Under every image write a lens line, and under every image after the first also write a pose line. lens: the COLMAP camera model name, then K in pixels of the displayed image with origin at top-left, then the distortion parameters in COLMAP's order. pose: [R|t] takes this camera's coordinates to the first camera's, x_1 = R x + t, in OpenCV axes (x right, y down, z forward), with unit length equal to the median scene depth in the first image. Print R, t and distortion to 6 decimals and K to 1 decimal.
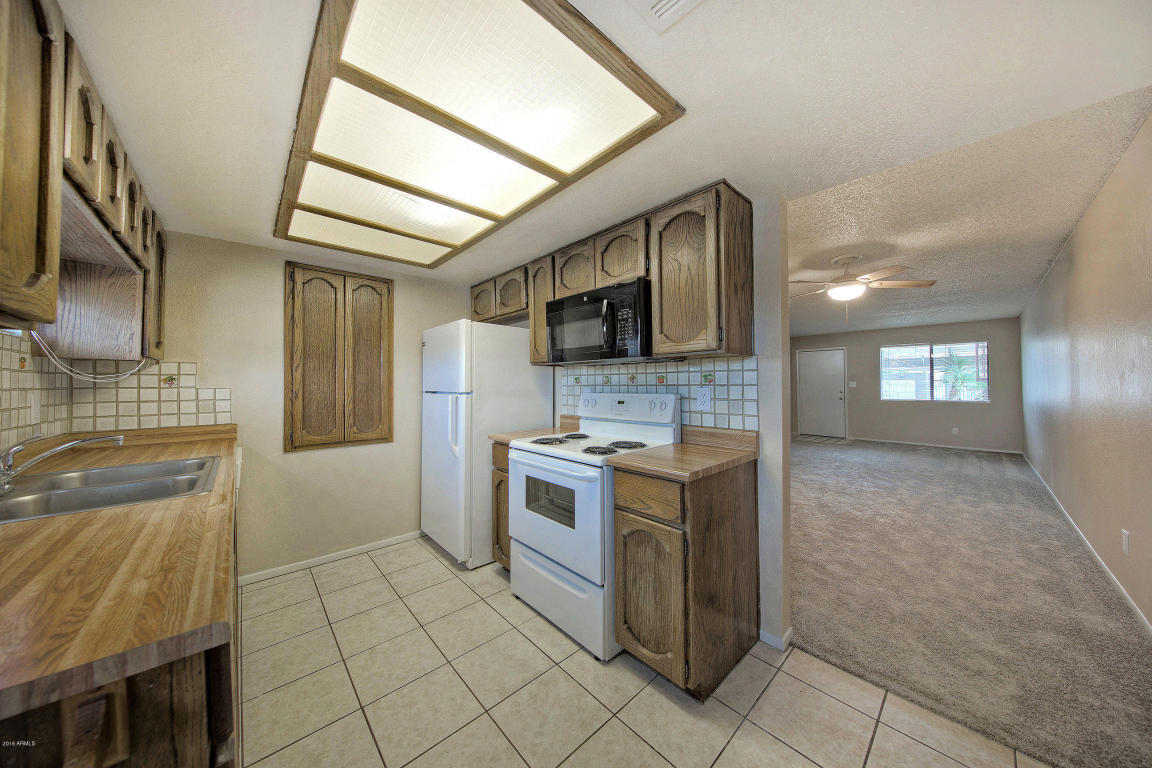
lens RADIAL K [[364.3, 0, 585.7], [0, 364.3, 381.9], [0, 0, 1]] dist [-0.002025, -0.000132]
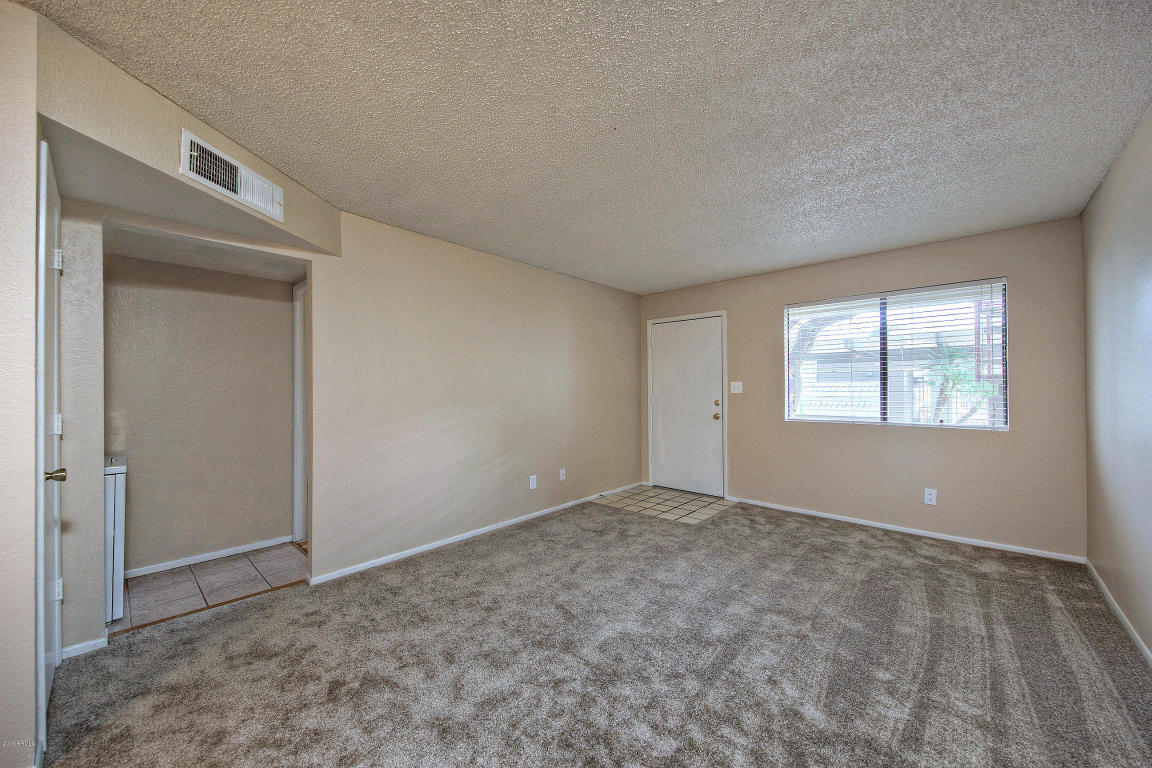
lens RADIAL K [[426.9, 0, 575.2], [0, 426.9, 388.7], [0, 0, 1]] dist [-0.000352, -0.000423]
pose [[0.997412, 0.000309, 0.071898, 0.628682], [-0.001130, 0.999935, 0.011375, 0.002030], [-0.071889, -0.011427, 0.997347, 0.592607]]
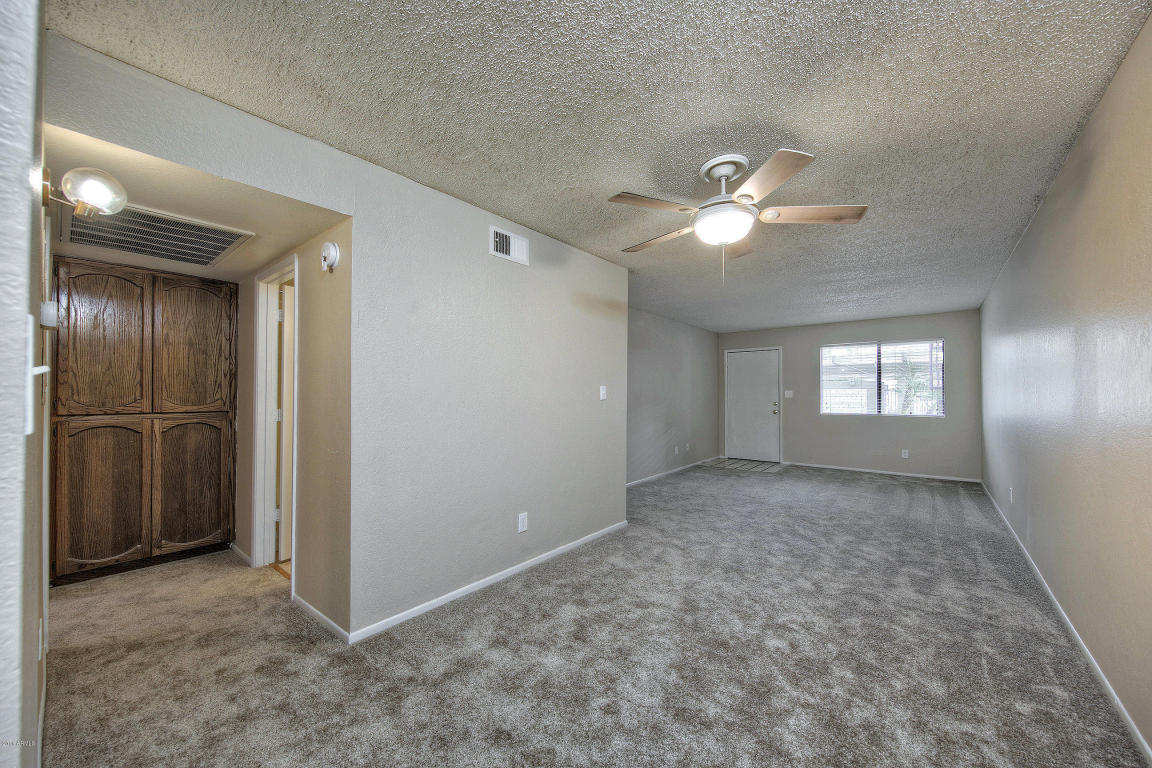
lens RADIAL K [[426.9, 0, 574.4], [0, 426.9, 396.2], [0, 0, 1]] dist [-0.000352, -0.000423]
pose [[0.991940, 0.001316, 0.126705, 0.213202], [-0.002971, 0.999913, 0.012867, 0.000380], [-0.126677, -0.013140, 0.991857, 0.198328]]
